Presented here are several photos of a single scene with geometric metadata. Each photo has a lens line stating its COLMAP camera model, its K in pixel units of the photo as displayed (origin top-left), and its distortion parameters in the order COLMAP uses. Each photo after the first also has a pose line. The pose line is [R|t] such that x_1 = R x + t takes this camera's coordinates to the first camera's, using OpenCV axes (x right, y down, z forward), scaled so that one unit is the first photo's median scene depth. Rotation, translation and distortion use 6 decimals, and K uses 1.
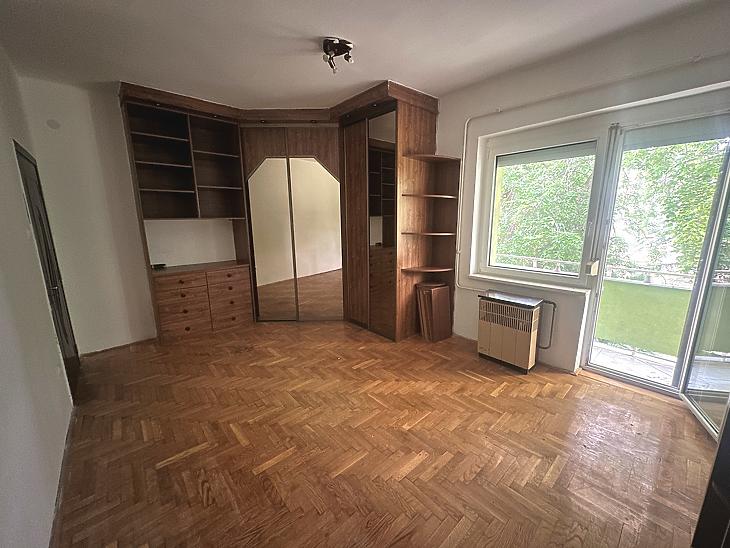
lens RADIAL K [[292.4, 0, 366.5], [0, 292.4, 275.2], [0, 0, 1]] dist [-0.003701, 0.000516]
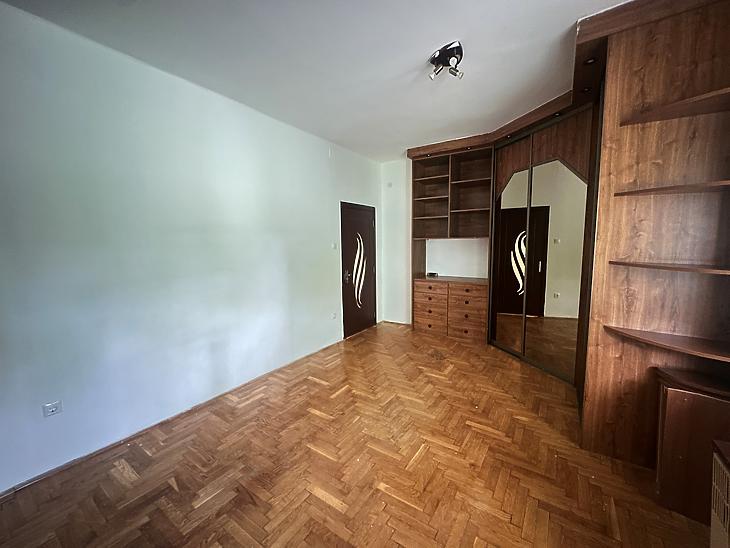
lens RADIAL K [[292.4, 0, 364.9], [0, 292.4, 275.1], [0, 0, 1]] dist [-0.003701, 0.000516]
pose [[0.249363, 0.115369, -0.961513, 0.558857], [-0.176563, 0.981653, 0.071995, -0.079506], [0.952178, 0.151815, 0.265158, 0.421073]]
